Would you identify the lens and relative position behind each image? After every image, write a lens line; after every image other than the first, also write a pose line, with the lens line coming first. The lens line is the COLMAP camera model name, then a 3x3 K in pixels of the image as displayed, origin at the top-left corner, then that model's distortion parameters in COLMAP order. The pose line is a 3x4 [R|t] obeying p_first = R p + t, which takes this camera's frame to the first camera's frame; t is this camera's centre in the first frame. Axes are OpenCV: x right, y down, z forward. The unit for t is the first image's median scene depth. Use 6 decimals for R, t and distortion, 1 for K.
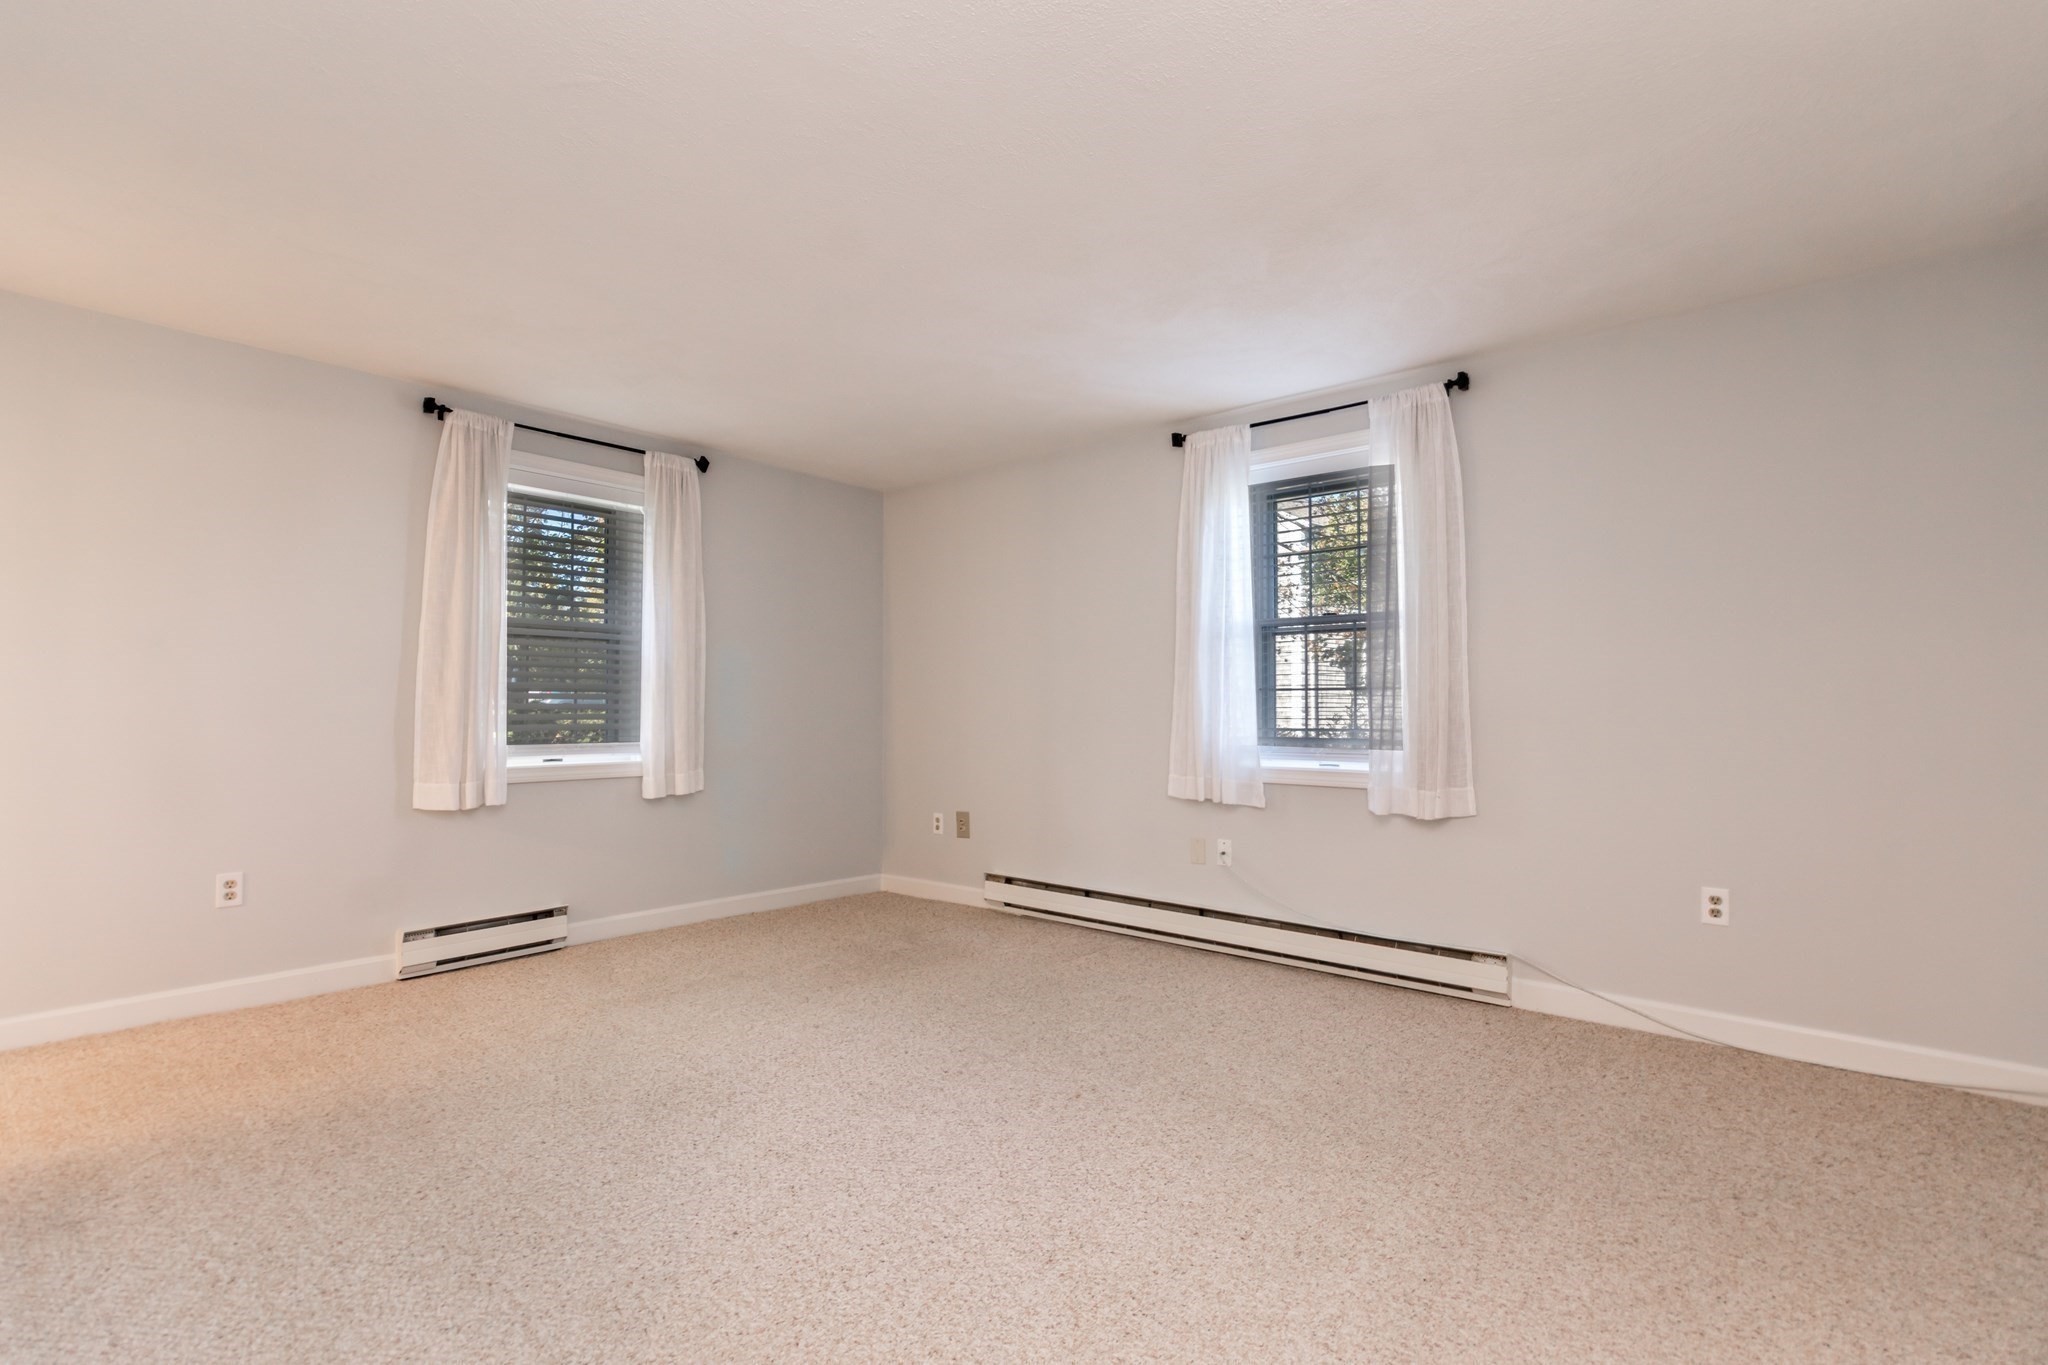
lens RADIAL K [[942.1, 0, 1023.3], [0, 942.1, 689.5], [0, 0, 1]] dist [0.003587, -0.000476]
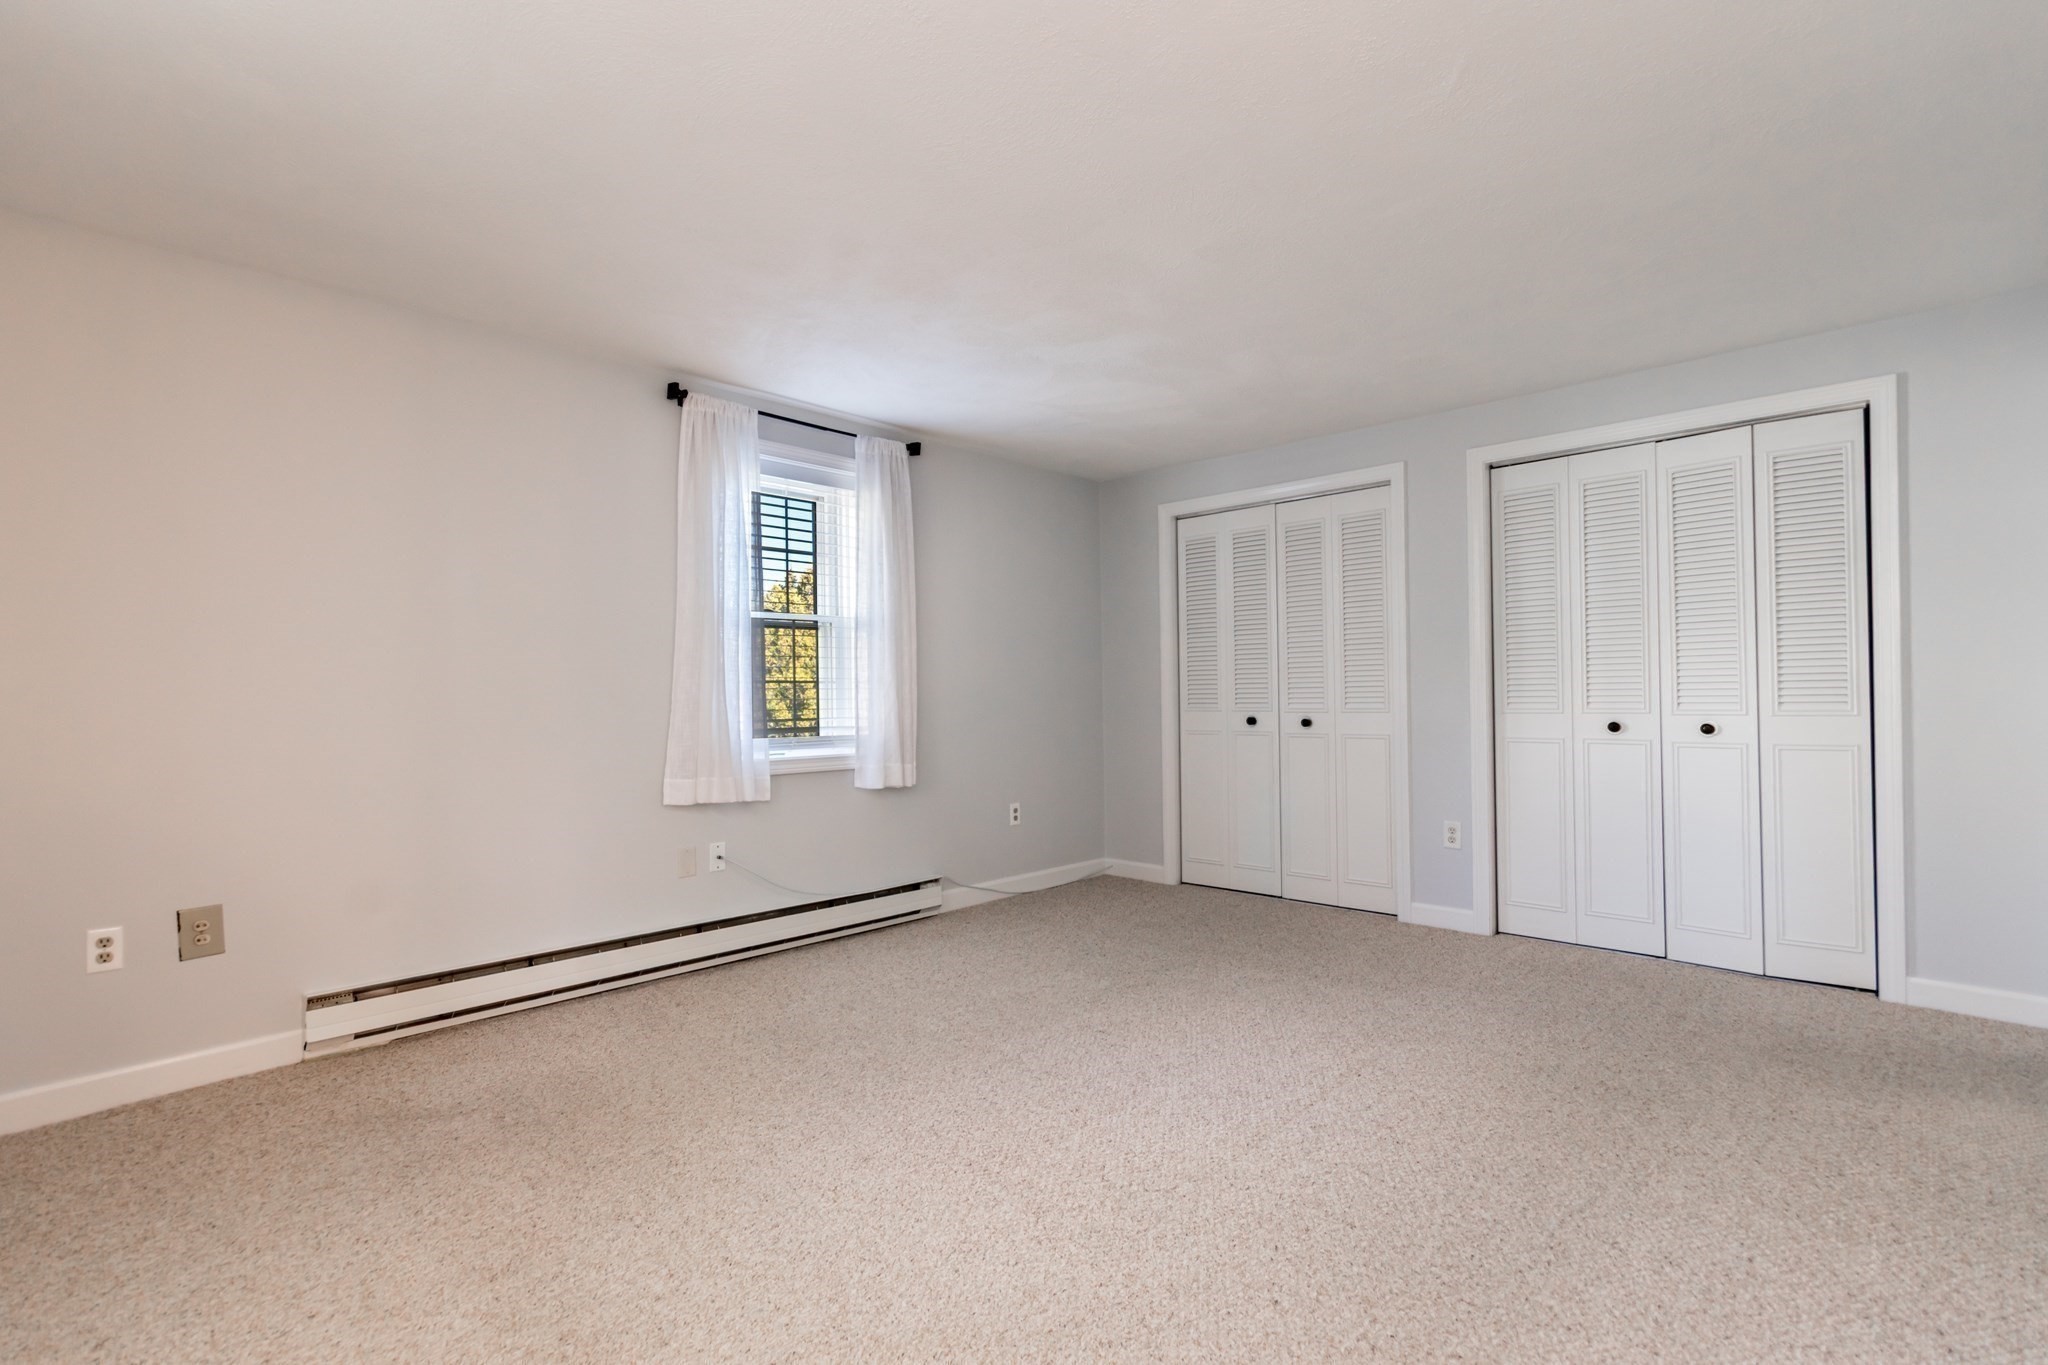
lens RADIAL K [[942.1, 0, 1023.3], [0, 942.1, 689.5], [0, 0, 1]] dist [0.003587, -0.000476]
pose [[0.056332, 0.003632, 0.998406, -0.741874], [-0.009995, 0.999945, -0.003074, 0.009091], [-0.998362, -0.009806, 0.056365, 0.690981]]
